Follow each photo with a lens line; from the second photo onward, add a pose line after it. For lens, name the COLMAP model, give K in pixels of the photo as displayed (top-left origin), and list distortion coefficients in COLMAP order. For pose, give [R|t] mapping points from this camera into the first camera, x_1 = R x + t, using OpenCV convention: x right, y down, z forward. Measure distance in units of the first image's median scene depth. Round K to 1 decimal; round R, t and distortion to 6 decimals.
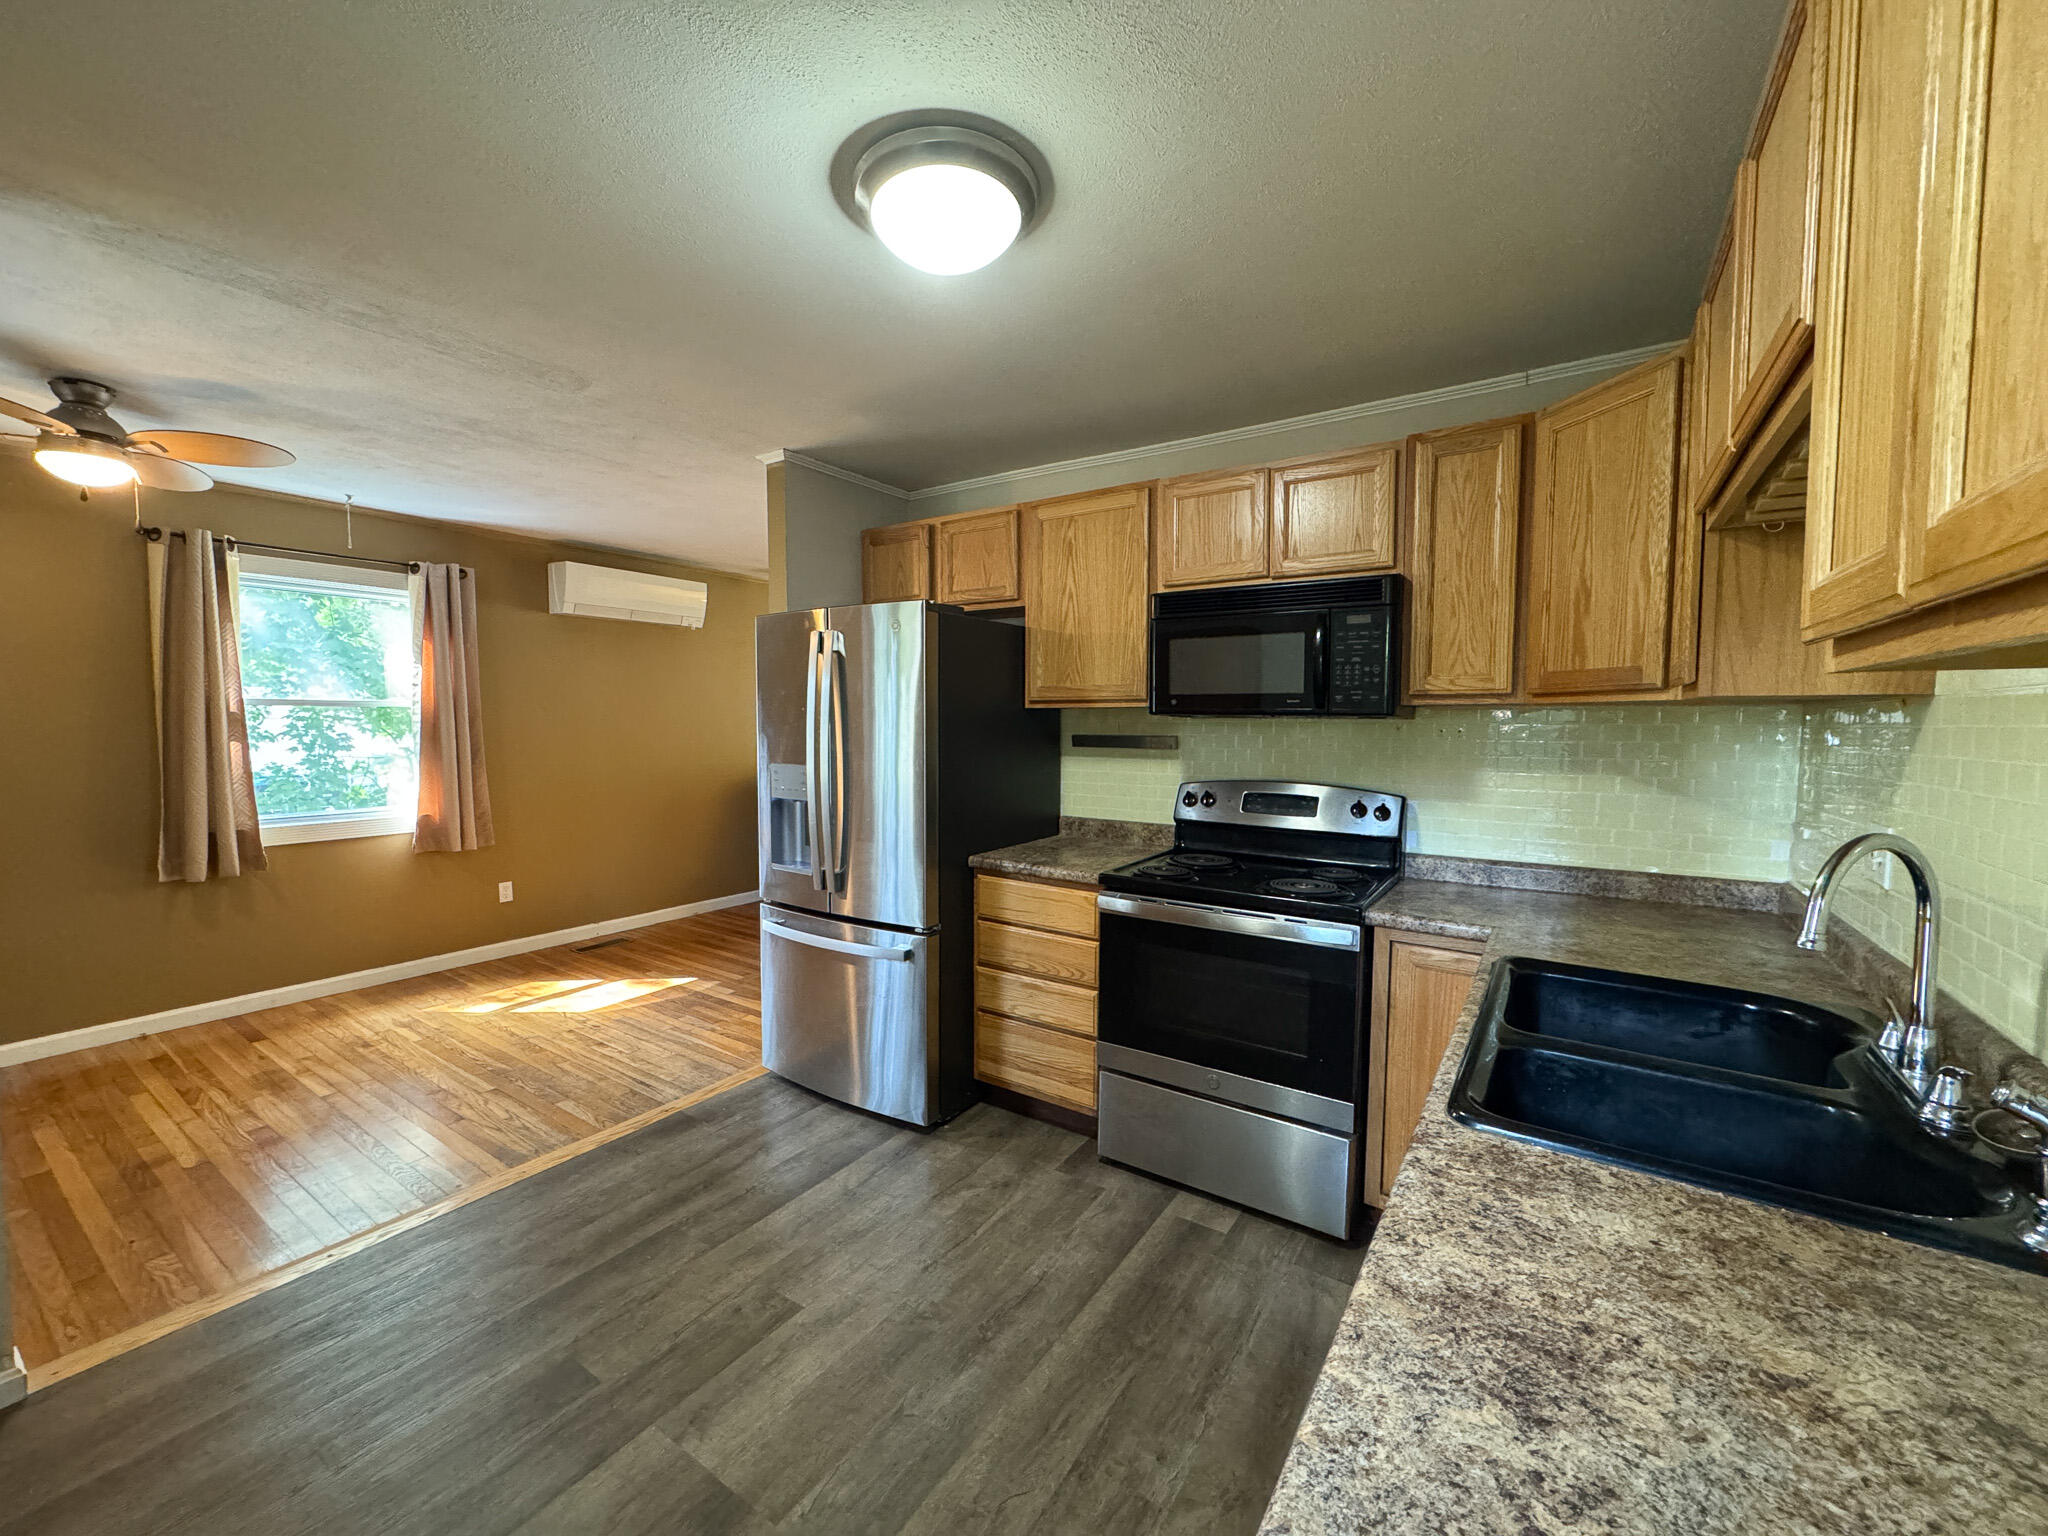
lens RADIAL K [[821.1, 0, 1019.3], [0, 821.1, 762.1], [0, 0, 1]] dist [-0.002943, 0.000423]
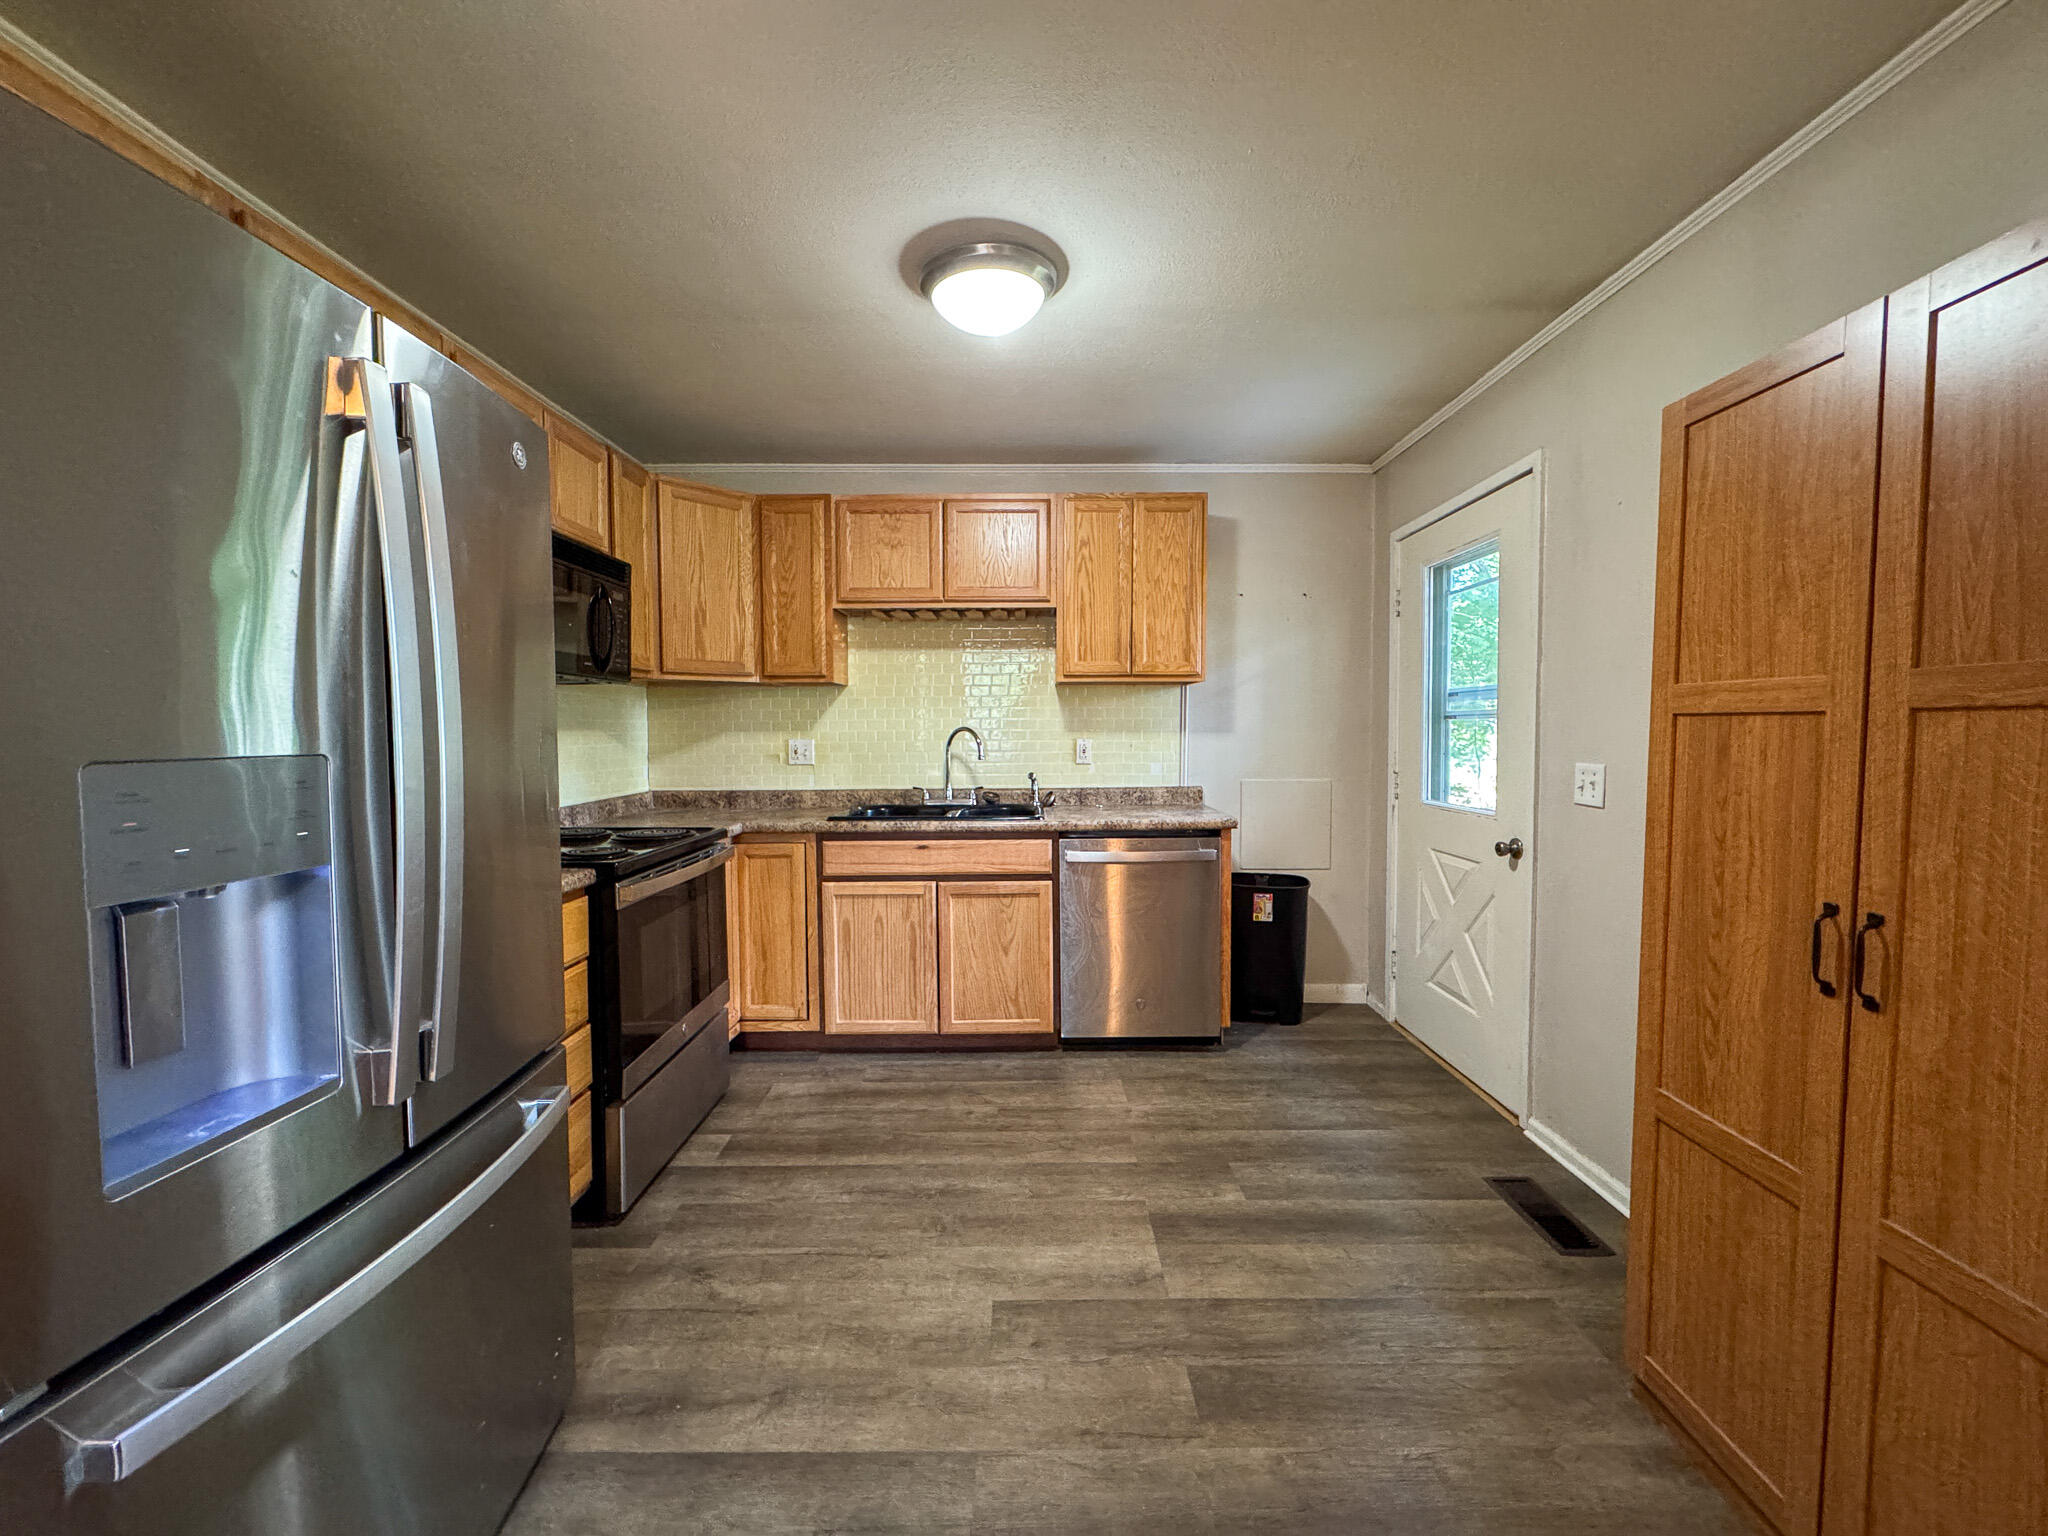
lens RADIAL K [[821.1, 0, 1024.3], [0, 821.1, 765.9], [0, 0, 1]] dist [-0.002943, 0.000423]
pose [[-0.561557, -0.037610, 0.826583, -1.060620], [0.053999, 0.995171, 0.081966, -0.006448], [-0.825674, 0.090663, -0.556814, 1.483878]]
